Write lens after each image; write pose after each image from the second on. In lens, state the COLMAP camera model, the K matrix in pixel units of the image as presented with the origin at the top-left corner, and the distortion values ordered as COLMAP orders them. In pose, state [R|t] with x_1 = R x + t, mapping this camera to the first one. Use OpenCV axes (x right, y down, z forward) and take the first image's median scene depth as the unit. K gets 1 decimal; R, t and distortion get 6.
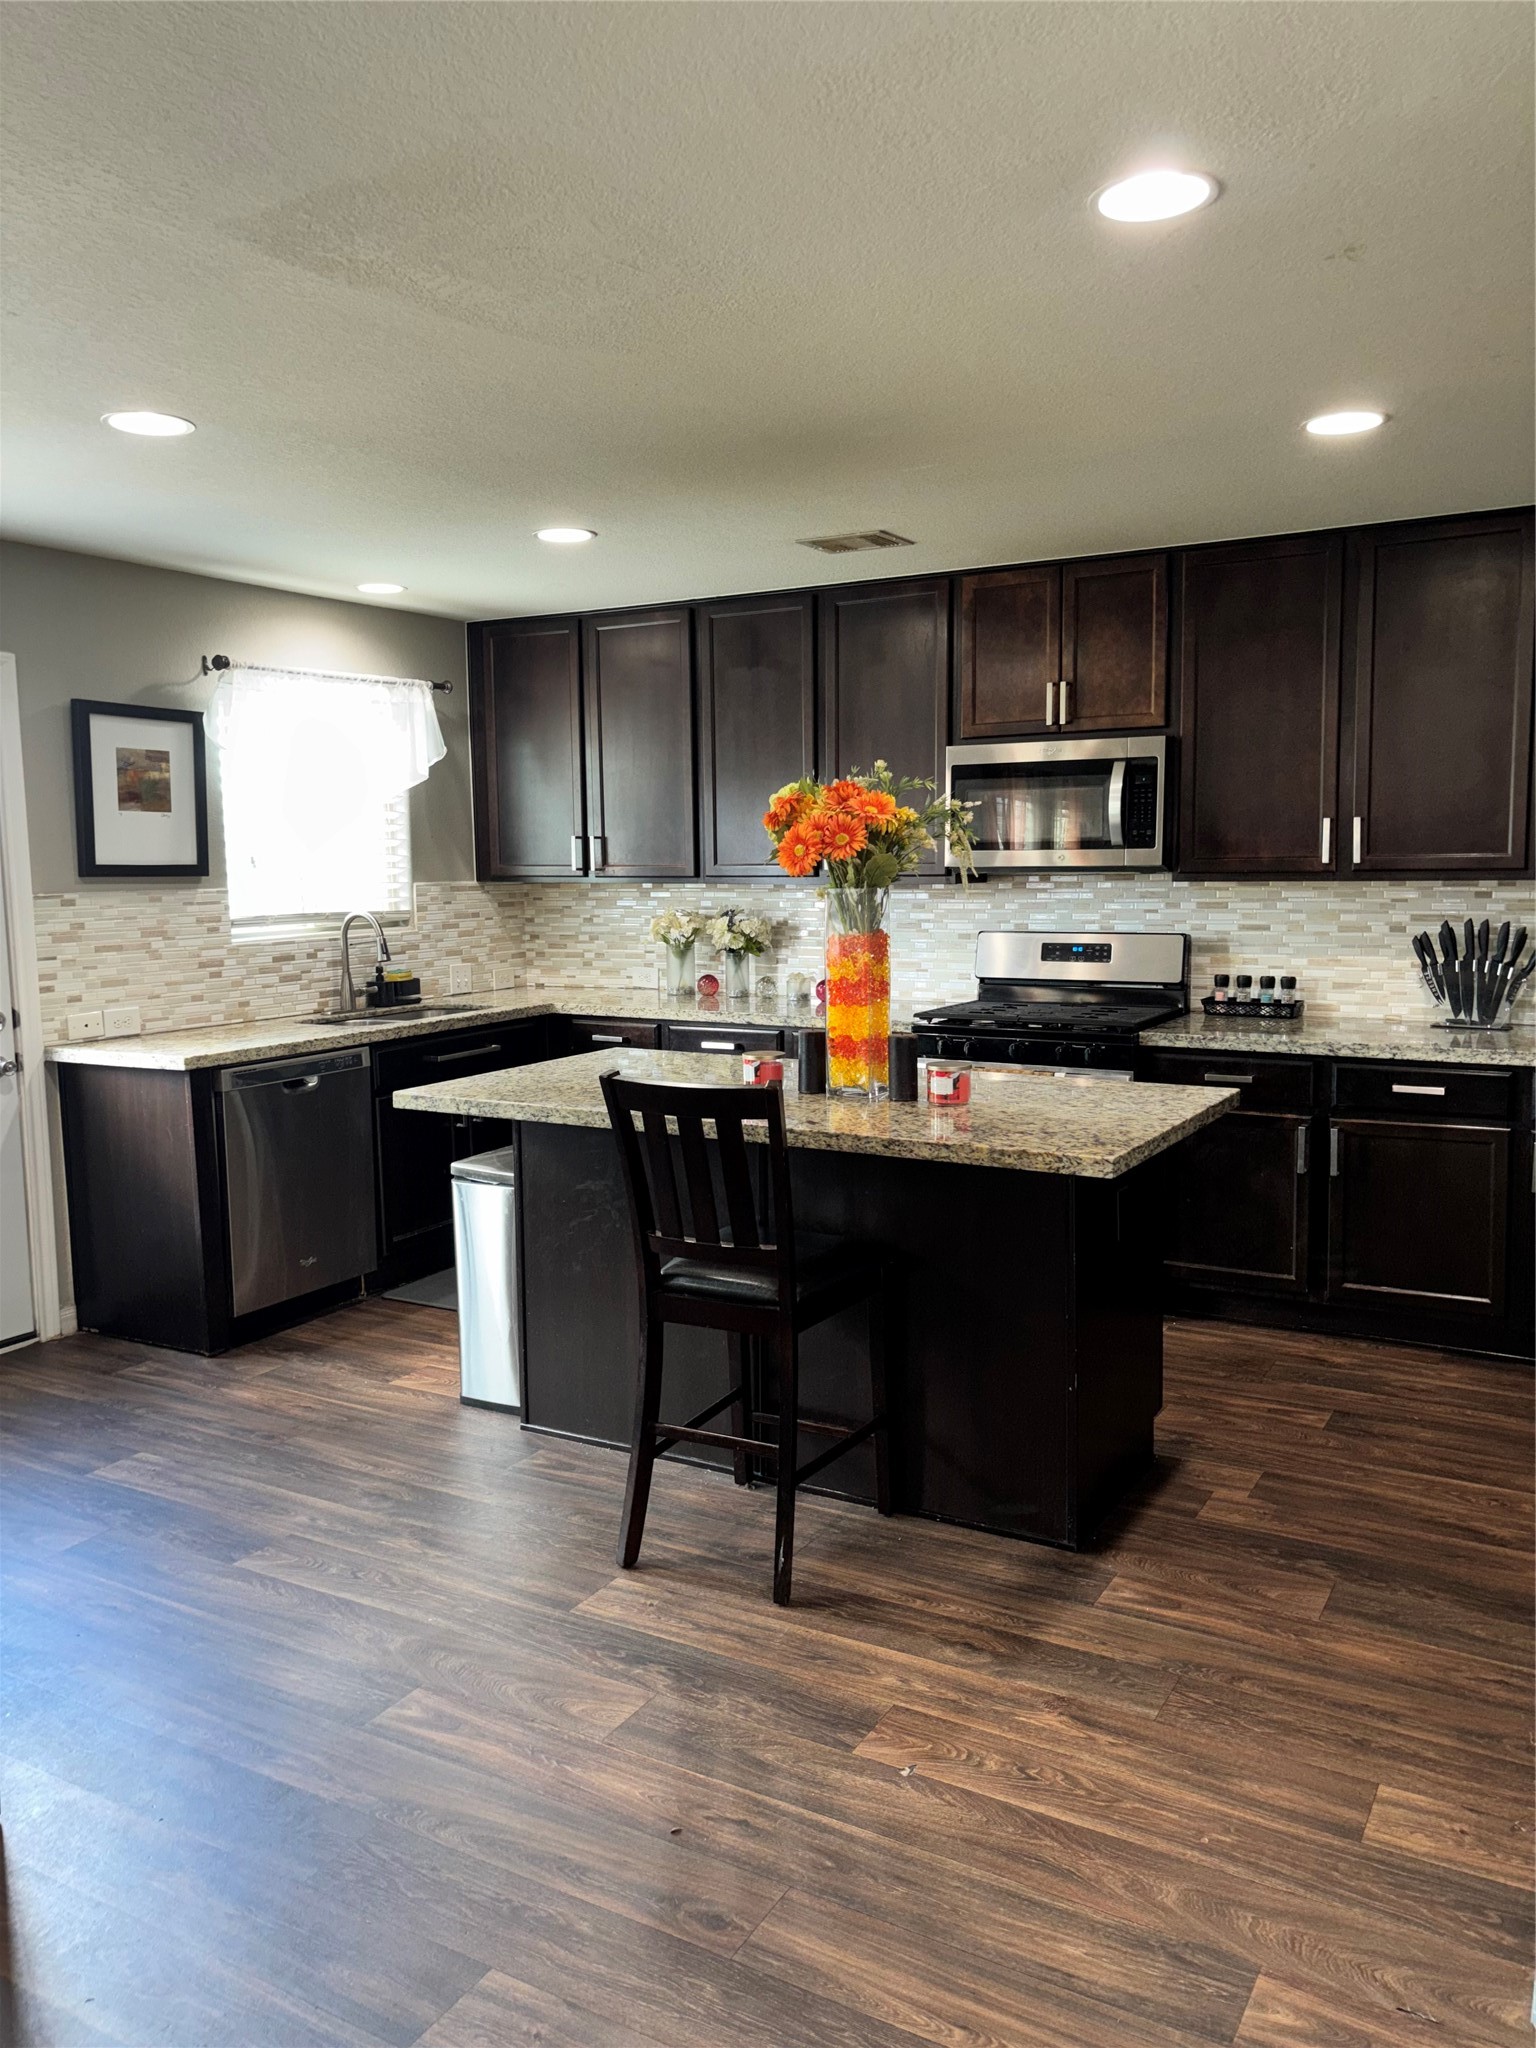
lens RADIAL K [[1554.0, 0, 767.3], [0, 1554.0, 1033.0], [0, 0, 1]] dist [0.050757, -0.049579]
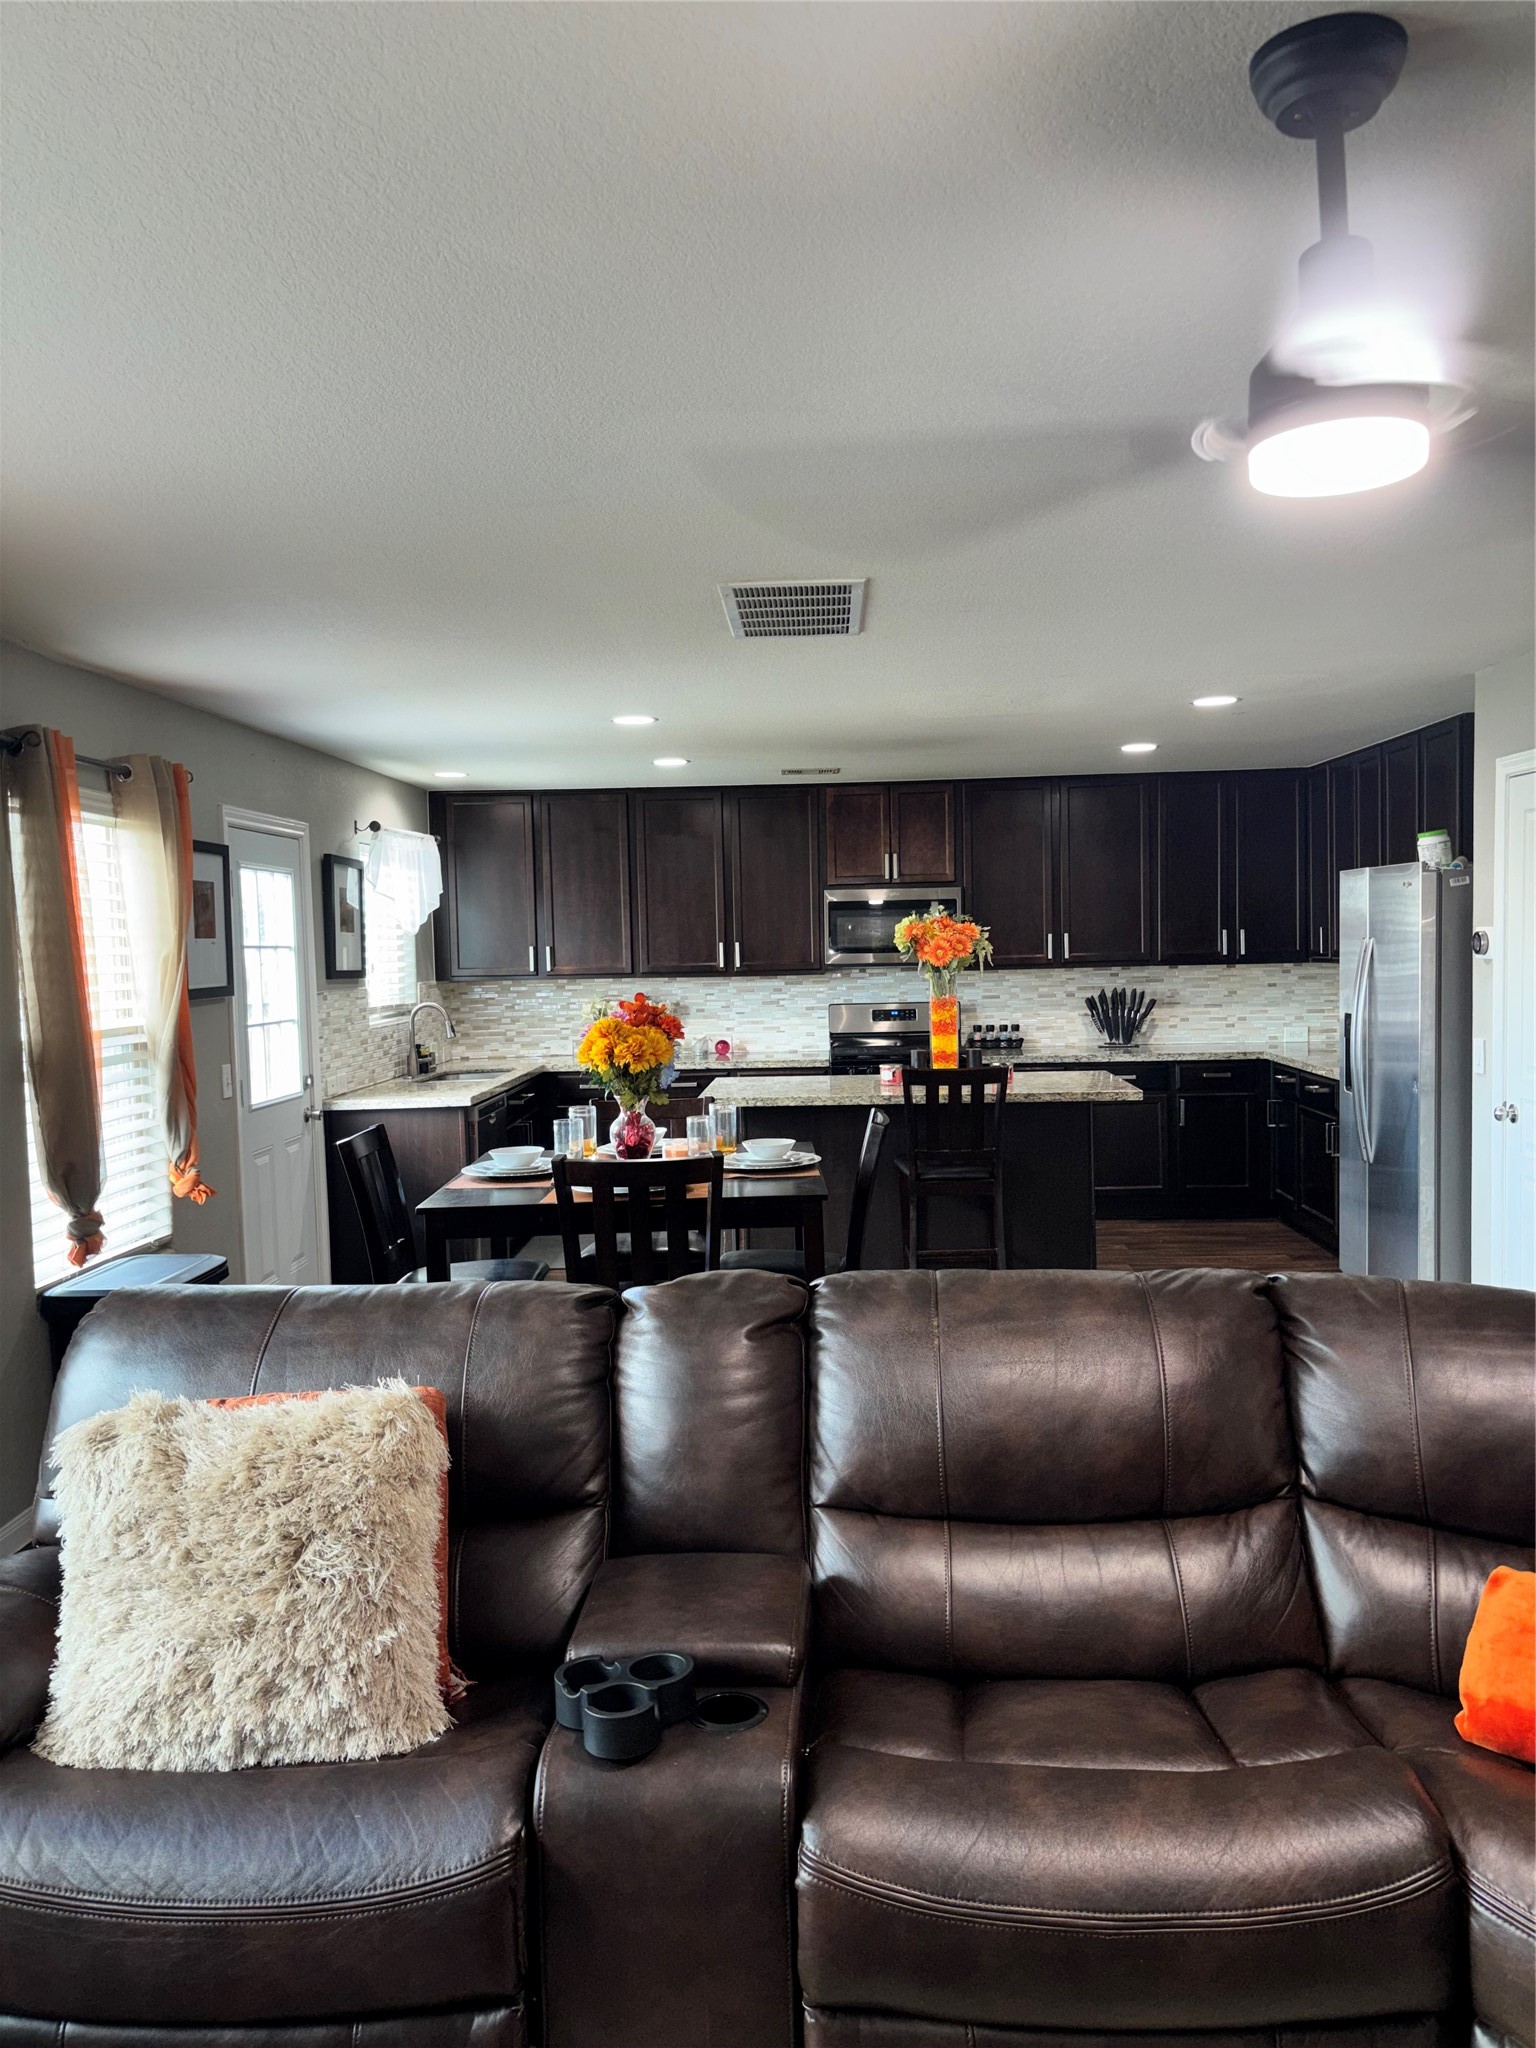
lens RADIAL K [[1554.0, 0, 761.4], [0, 1554.0, 1023.6], [0, 0, 1]] dist [0.050757, -0.049579]
pose [[0.881862, -0.031017, 0.470487, -0.646188], [0.065763, 0.996172, -0.057591, 0.039257], [-0.466900, 0.081728, 0.880526, -0.346716]]
